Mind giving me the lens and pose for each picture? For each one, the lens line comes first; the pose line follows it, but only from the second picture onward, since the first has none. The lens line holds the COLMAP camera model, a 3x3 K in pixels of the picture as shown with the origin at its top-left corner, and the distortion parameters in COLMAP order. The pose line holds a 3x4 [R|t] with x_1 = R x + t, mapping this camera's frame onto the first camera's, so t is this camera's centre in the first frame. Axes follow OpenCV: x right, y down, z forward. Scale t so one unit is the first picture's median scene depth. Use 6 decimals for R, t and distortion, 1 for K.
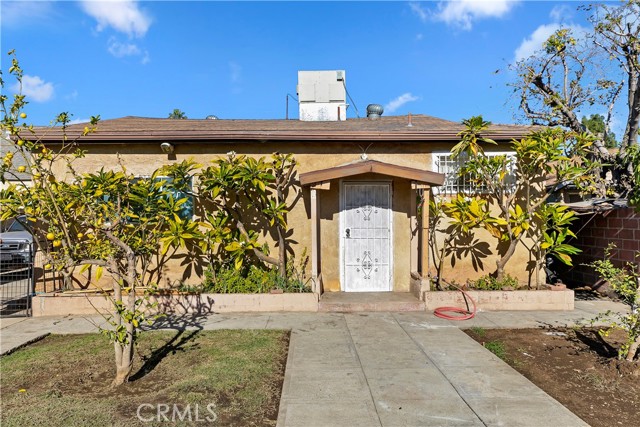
lens RADIAL K [[445.9, 0, 320.0], [0, 445.9, 213.5], [0, 0, 1]] dist [0.004289, 0.001007]
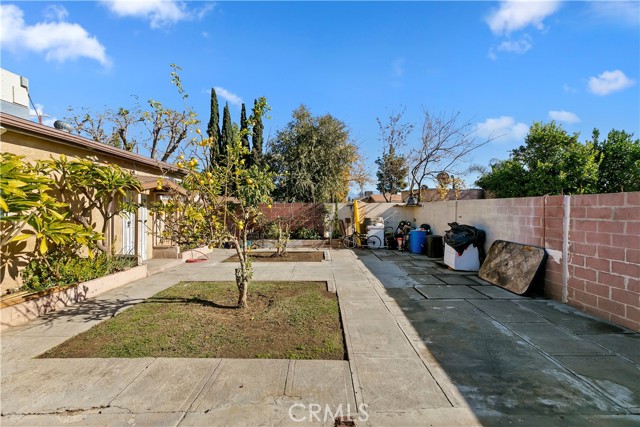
lens RADIAL K [[285.0, 0, 319.1], [0, 285.0, 204.5], [0, 0, 1]] dist [0.008143, -0.000168]
pose [[0.030096, 0.025775, 0.999215, -0.846124], [0.000645, 0.999667, -0.025806, 0.004937], [-0.999547, 0.001421, 0.030069, 0.358417]]
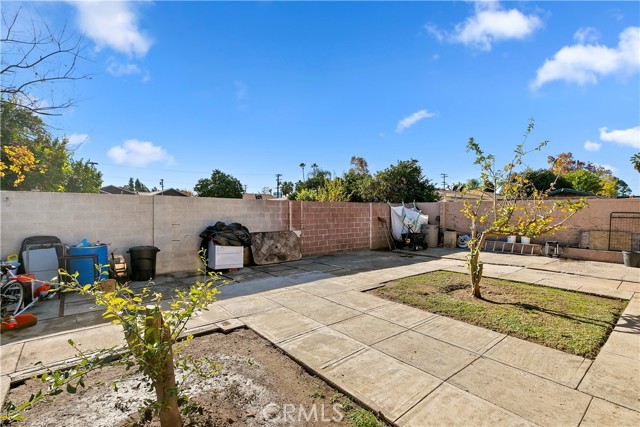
lens RADIAL K [[296.4, 0, 328.8], [0, 296.4, 217.4], [0, 0, 1]] dist [0.013489, 0.000274]
pose [[-0.771451, 0.022937, -0.635875, 0.450933], [0.006030, 0.999569, 0.028742, 0.003451], [0.636260, 0.018339, -0.771257, 0.850237]]
